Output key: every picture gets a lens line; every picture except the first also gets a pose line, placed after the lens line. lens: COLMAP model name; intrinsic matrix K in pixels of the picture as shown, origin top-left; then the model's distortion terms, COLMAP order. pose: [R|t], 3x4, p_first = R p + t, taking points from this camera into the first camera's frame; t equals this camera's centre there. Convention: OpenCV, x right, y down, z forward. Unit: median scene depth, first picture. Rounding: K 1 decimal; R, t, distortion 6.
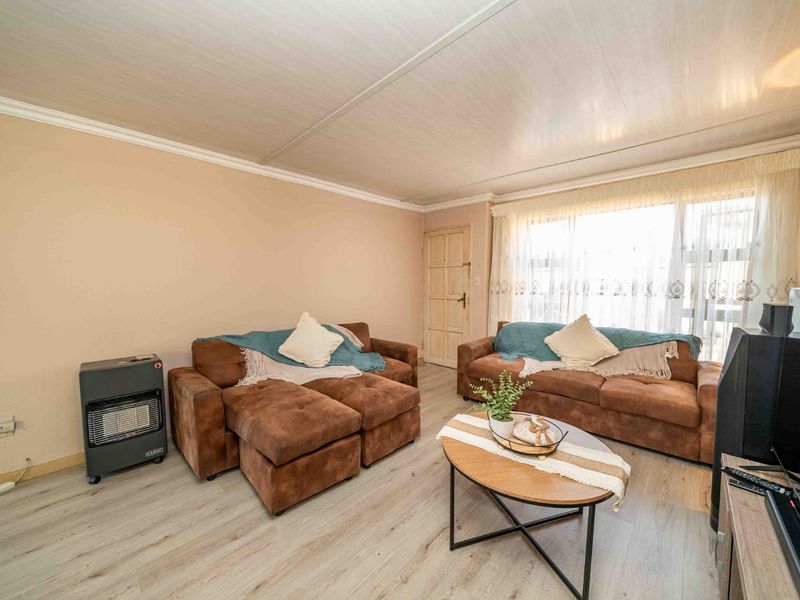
lens RADIAL K [[311.8, 0, 397.8], [0, 311.8, 301.3], [0, 0, 1]] dist [-0.003235, -0.000763]
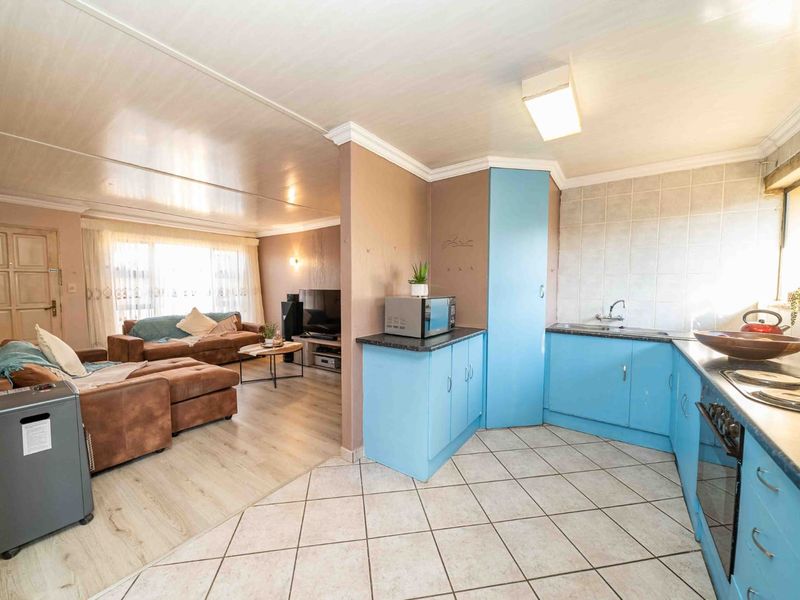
lens RADIAL K [[311.8, 0, 397.8], [0, 311.8, 301.3], [0, 0, 1]] dist [-0.003235, -0.000763]
pose [[-0.150787, -0.048356, 0.987383, -1.020613], [0.066967, 0.996009, 0.059005, -0.011947], [-0.986295, 0.075019, -0.146947, 0.117429]]
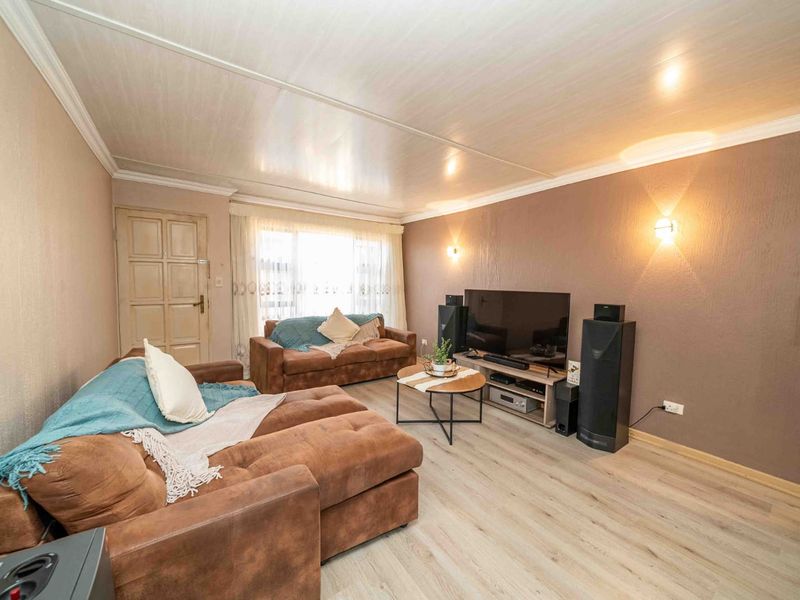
lens RADIAL K [[311.8, 0, 397.8], [0, 311.8, 301.3], [0, 0, 1]] dist [-0.003235, -0.000763]
pose [[0.194546, -0.055781, 0.979306, -0.592517], [0.046907, 0.997769, 0.047514, -0.030821], [-0.979771, 0.036692, 0.196728, 0.361987]]
